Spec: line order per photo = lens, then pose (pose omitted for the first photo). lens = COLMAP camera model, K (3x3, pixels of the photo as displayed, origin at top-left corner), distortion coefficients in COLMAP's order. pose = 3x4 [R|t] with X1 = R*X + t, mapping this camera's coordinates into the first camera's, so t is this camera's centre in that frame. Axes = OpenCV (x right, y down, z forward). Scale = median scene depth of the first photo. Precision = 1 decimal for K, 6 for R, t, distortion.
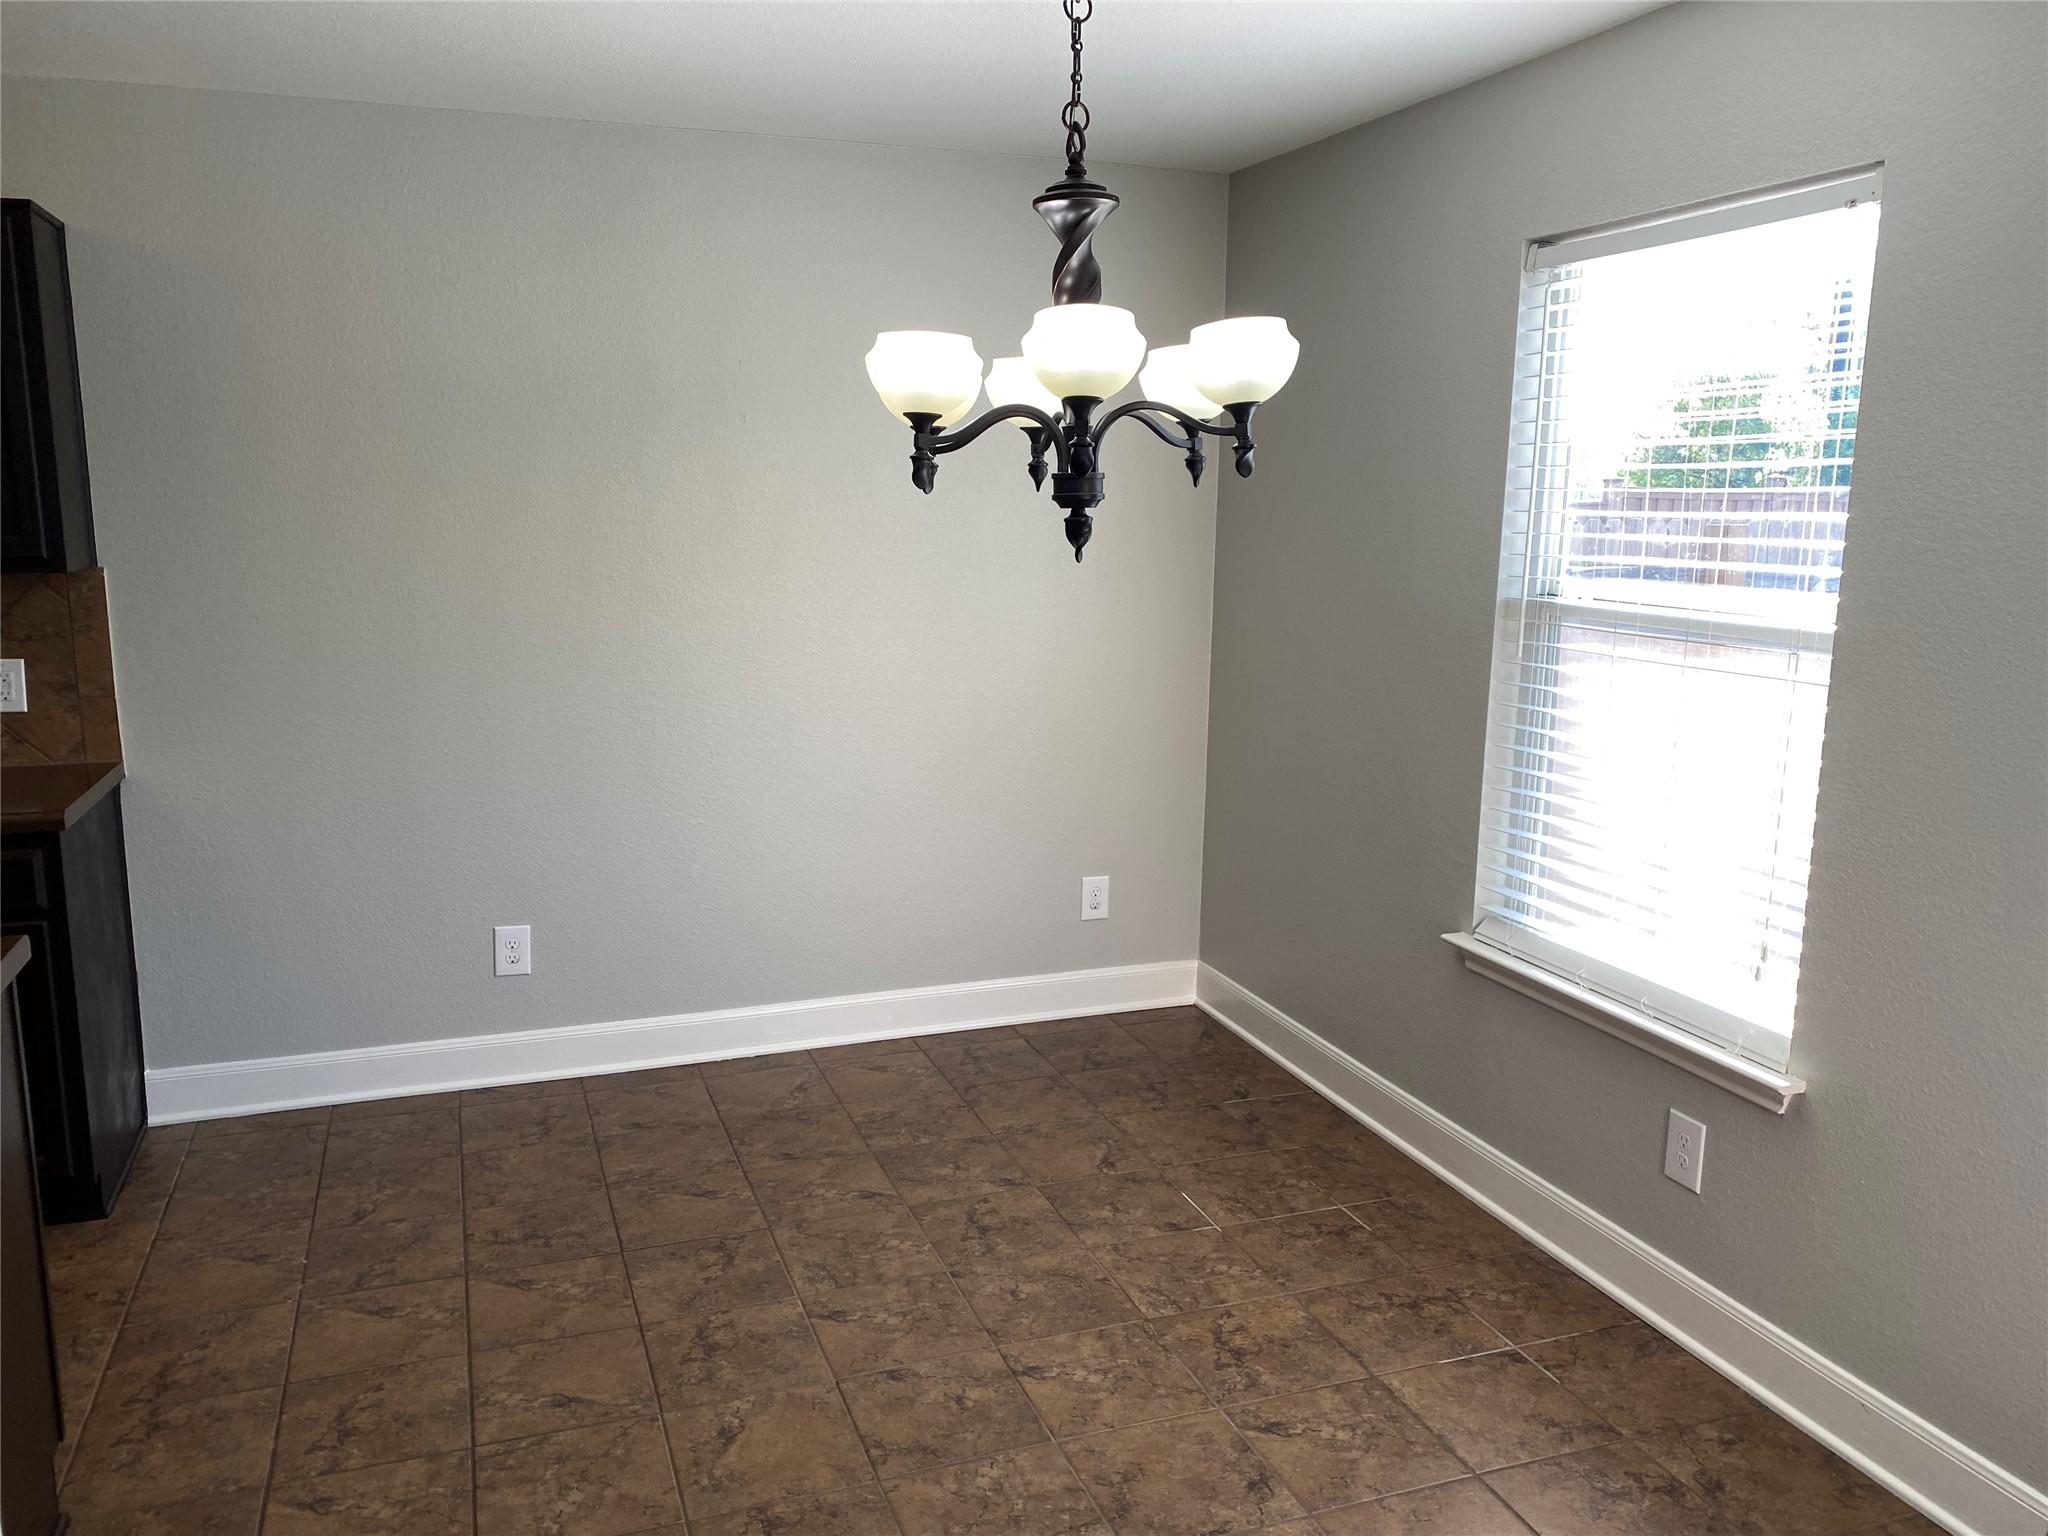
lens RADIAL K [[1565.8, 0, 1025.8], [0, 1565.8, 767.4], [0, 0, 1]] dist [0.030339, -0.037782]
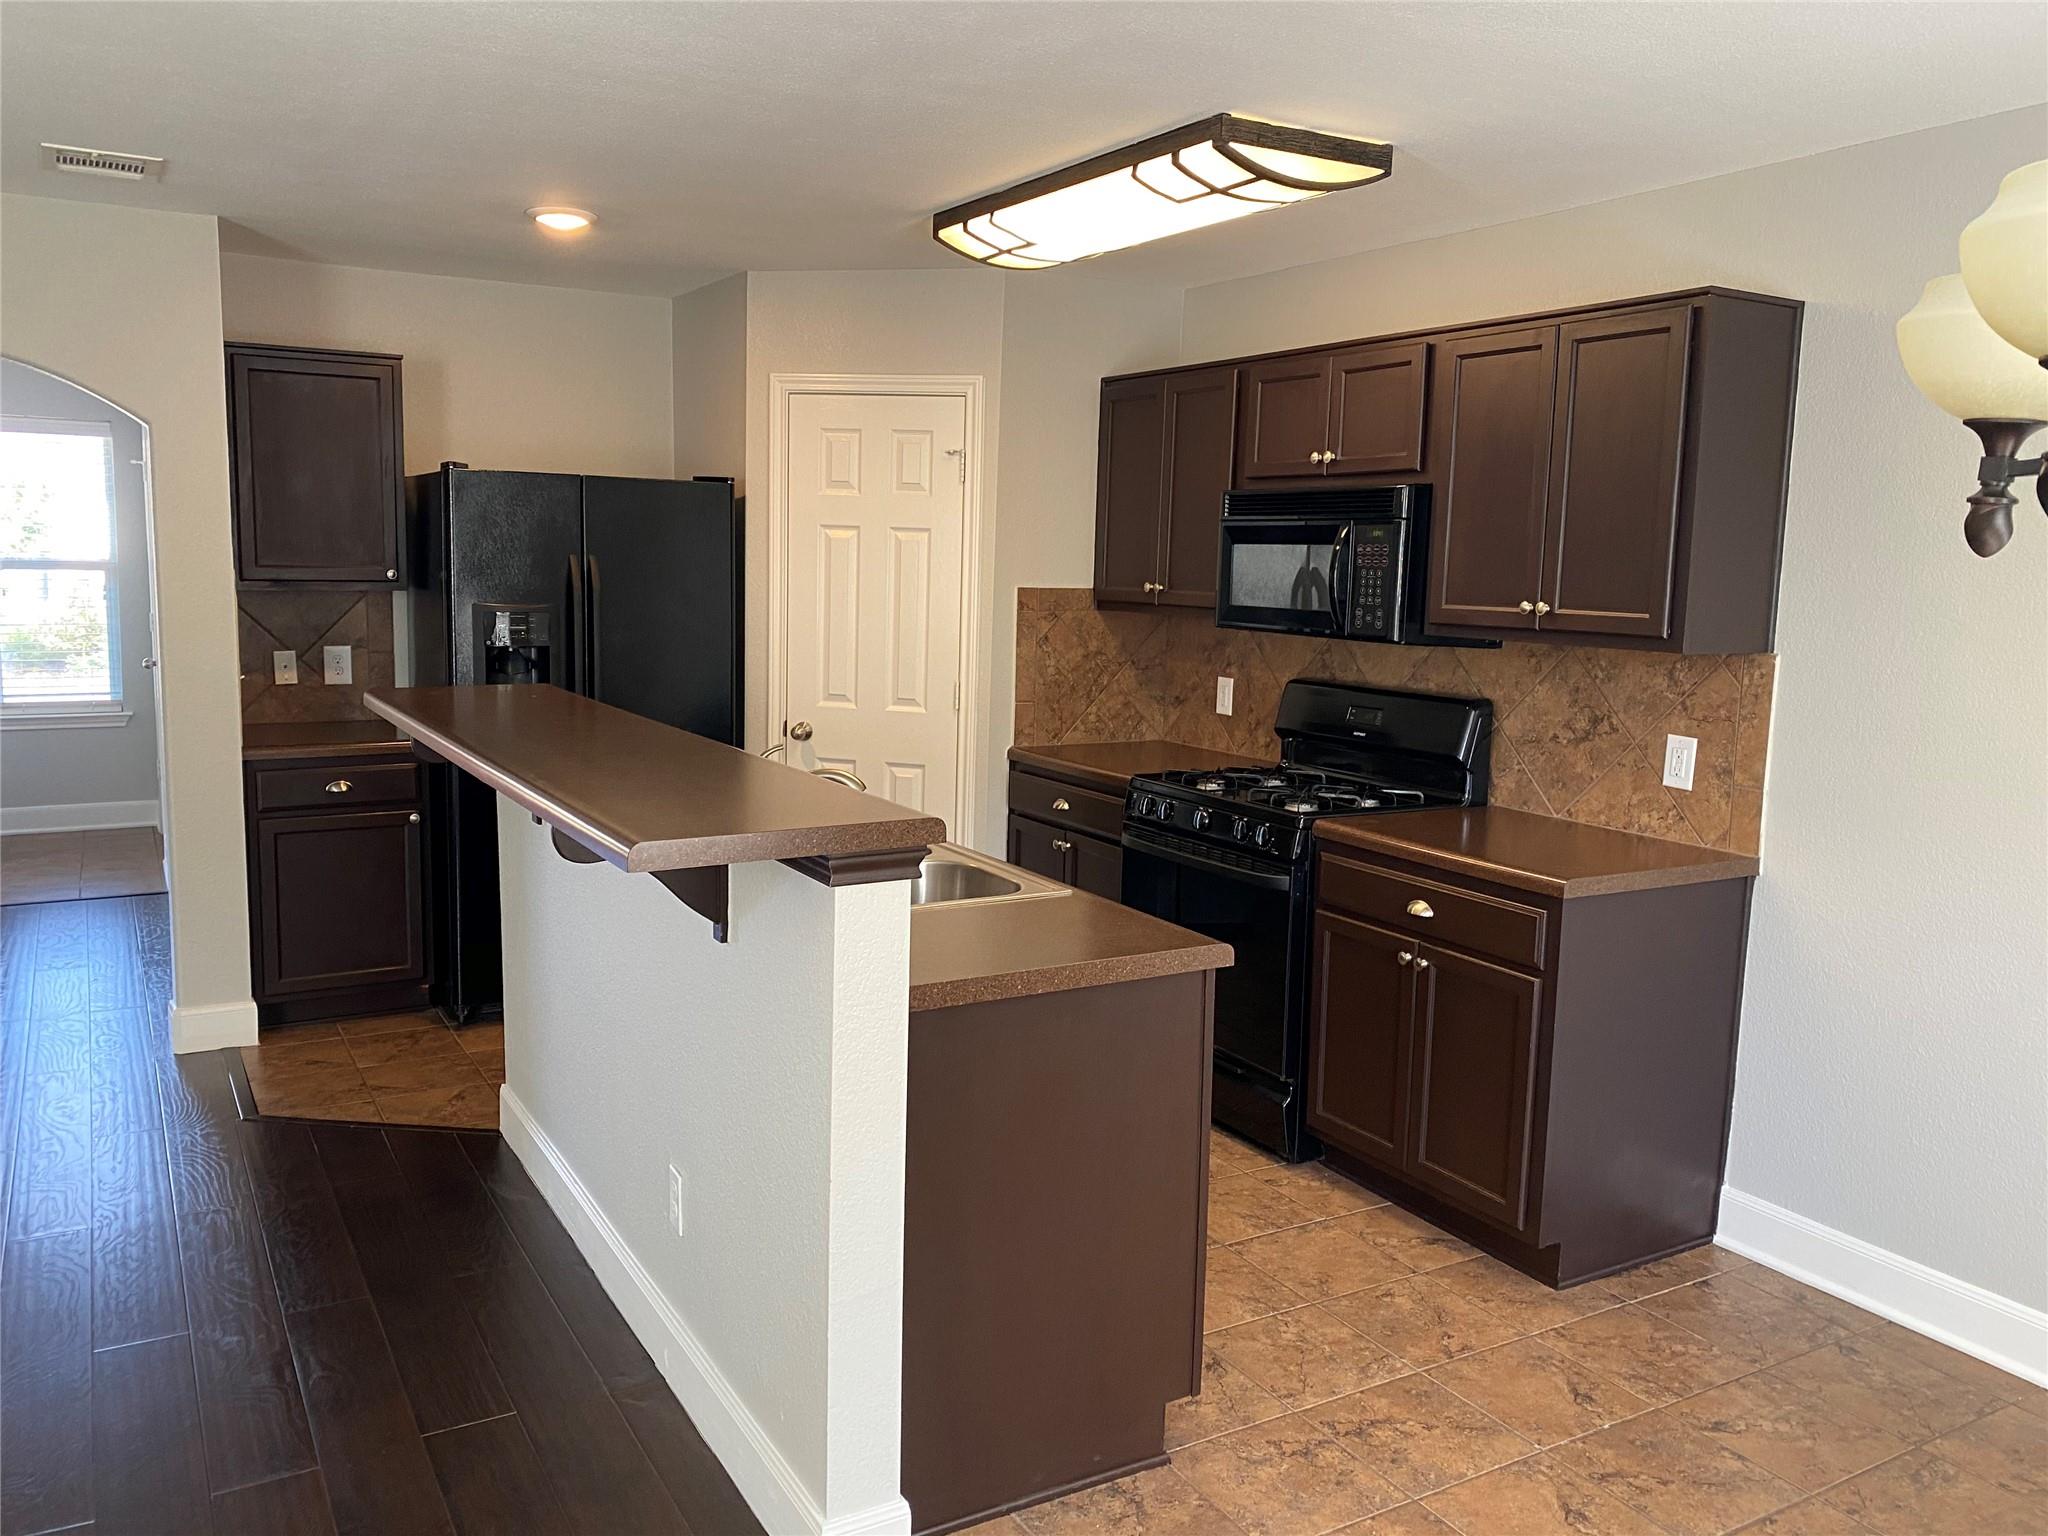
lens RADIAL K [[1565.8, 0, 1017.5], [0, 1565.8, 765.7], [0, 0, 1]] dist [0.030339, -0.037782]
pose [[0.173137, 0.130268, -0.976245, 0.318655], [-0.195418, 0.976051, 0.095584, -0.074422], [0.965316, 0.174226, 0.194447, 0.460479]]
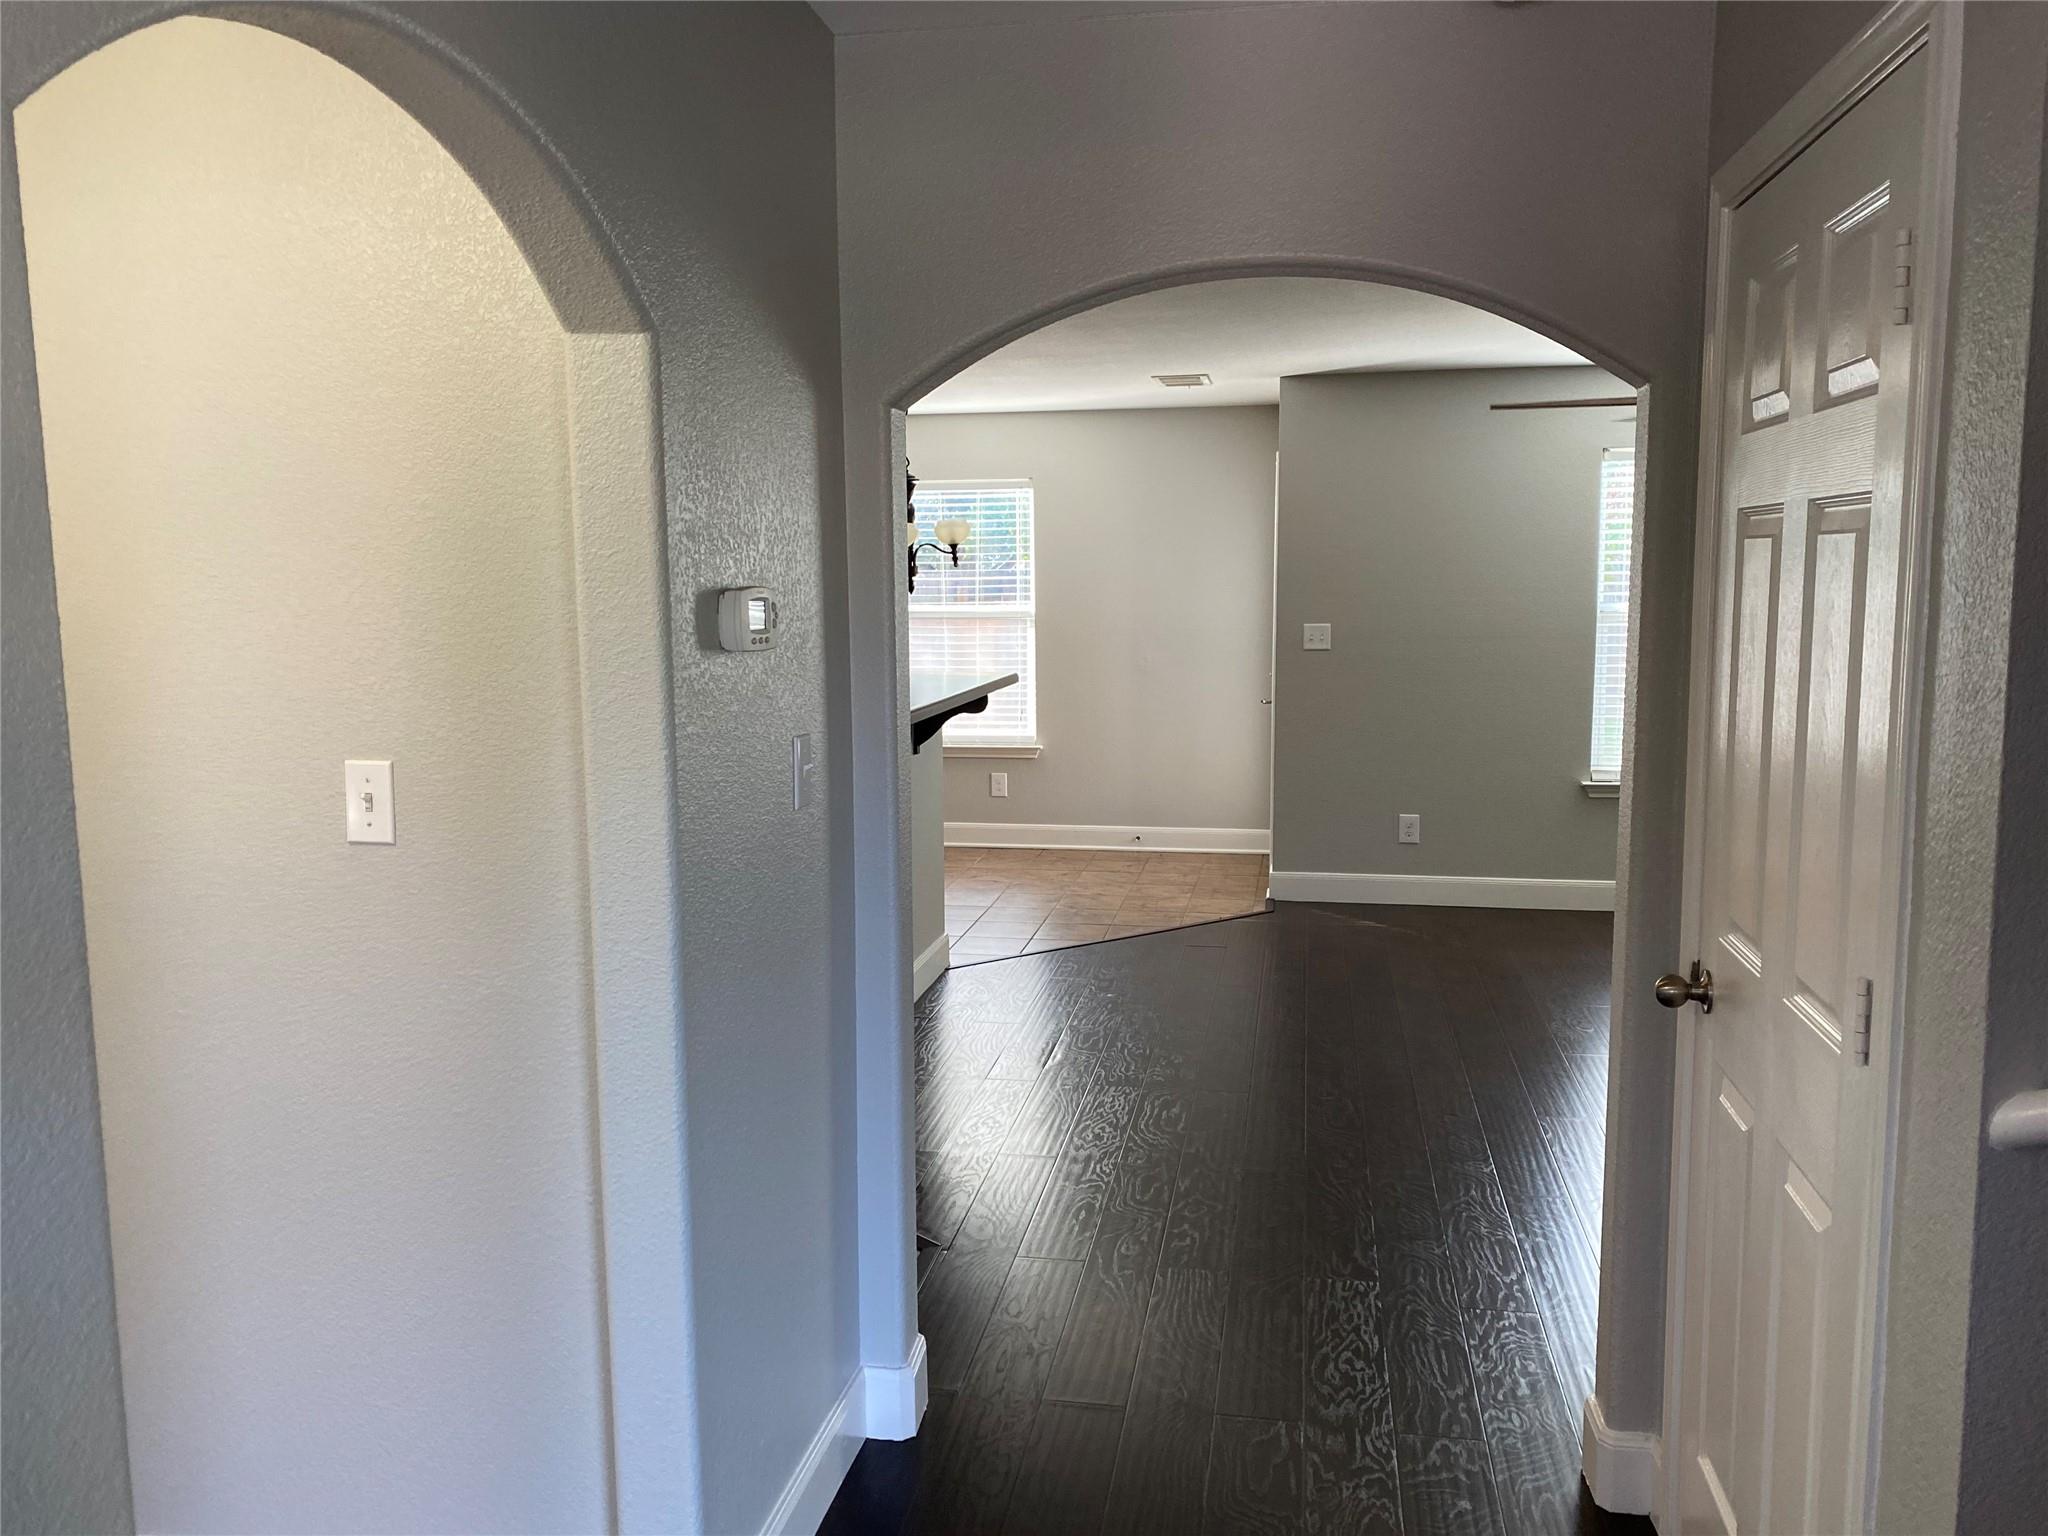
lens RADIAL K [[1565.8, 0, 1010.4], [0, 1565.8, 764.1], [0, 0, 1]] dist [0.030339, -0.037782]
pose [[0.515335, -0.119016, 0.848684, -2.044500], [0.162092, 0.985971, 0.039844, 0.082531], [-0.841520, 0.117033, 0.527397, -0.593902]]
